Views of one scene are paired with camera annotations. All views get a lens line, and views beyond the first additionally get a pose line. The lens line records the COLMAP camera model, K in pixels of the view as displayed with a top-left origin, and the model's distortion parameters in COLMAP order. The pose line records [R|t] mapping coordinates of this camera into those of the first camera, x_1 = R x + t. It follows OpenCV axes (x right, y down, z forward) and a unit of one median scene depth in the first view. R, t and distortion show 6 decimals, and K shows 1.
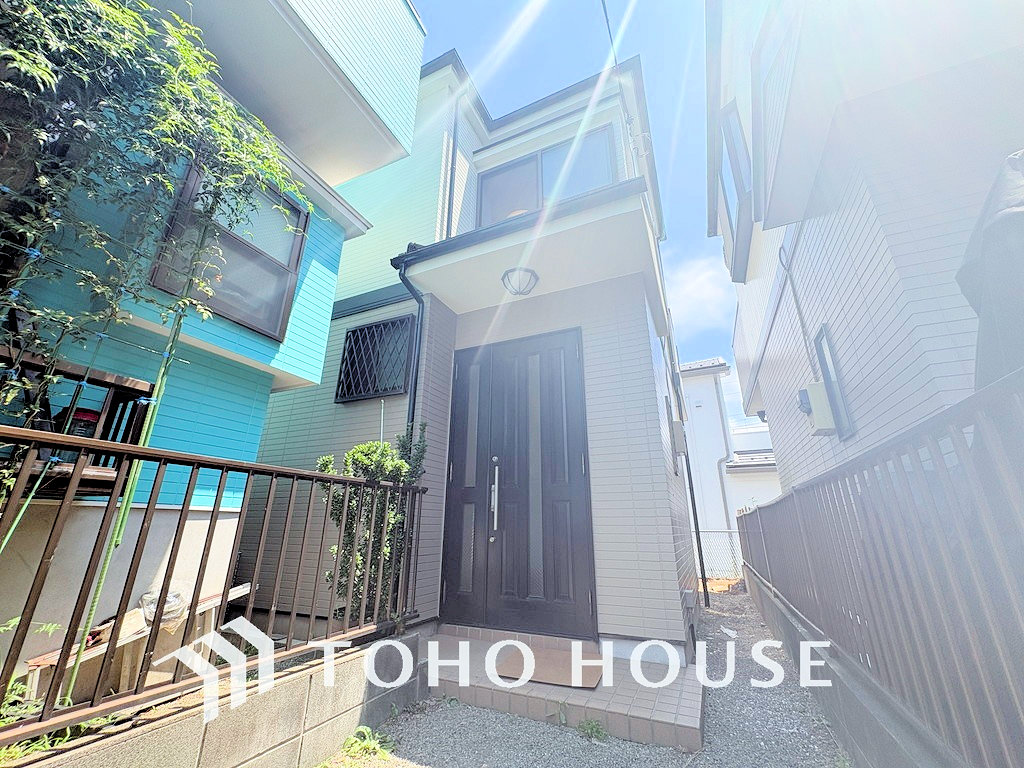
lens RADIAL K [[410.0, 0, 511.0], [0, 410.0, 385.6], [0, 0, 1]] dist [0.000376, 0.000443]
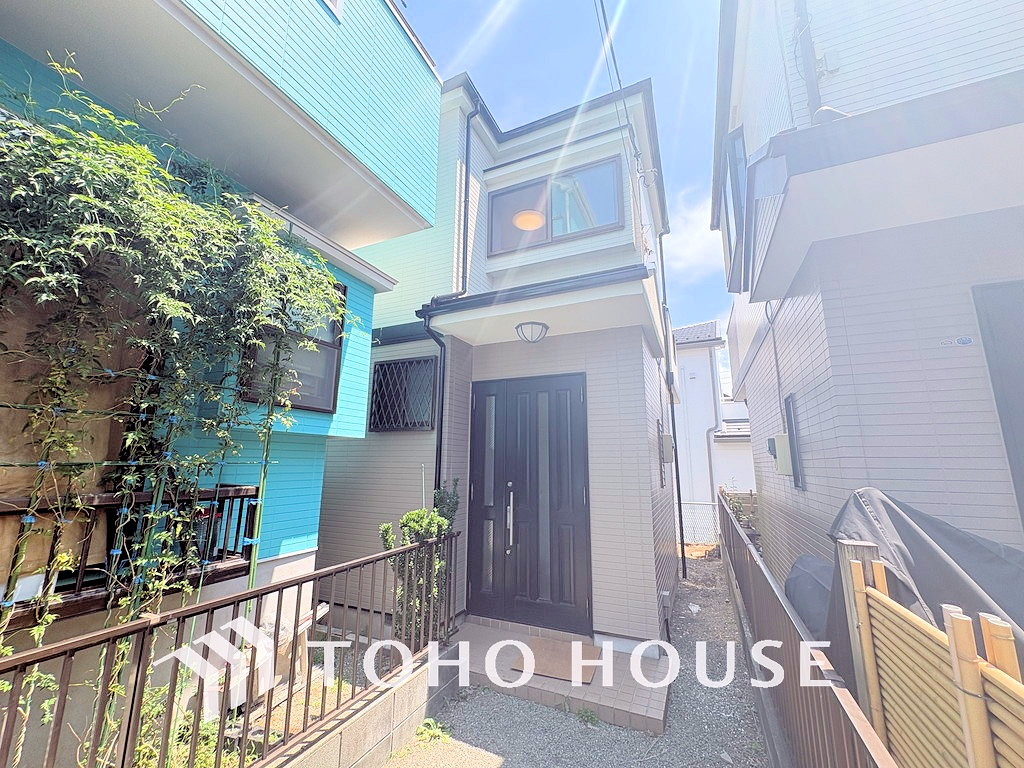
lens RADIAL K [[410.0, 0, 511.4], [0, 410.0, 385.0], [0, 0, 1]] dist [0.000376, 0.000443]
pose [[0.999985, 0.000518, 0.005376, -0.044655], [-0.001306, 0.989053, 0.147554, -0.300959], [-0.005241, -0.147559, 0.989039, -0.138886]]
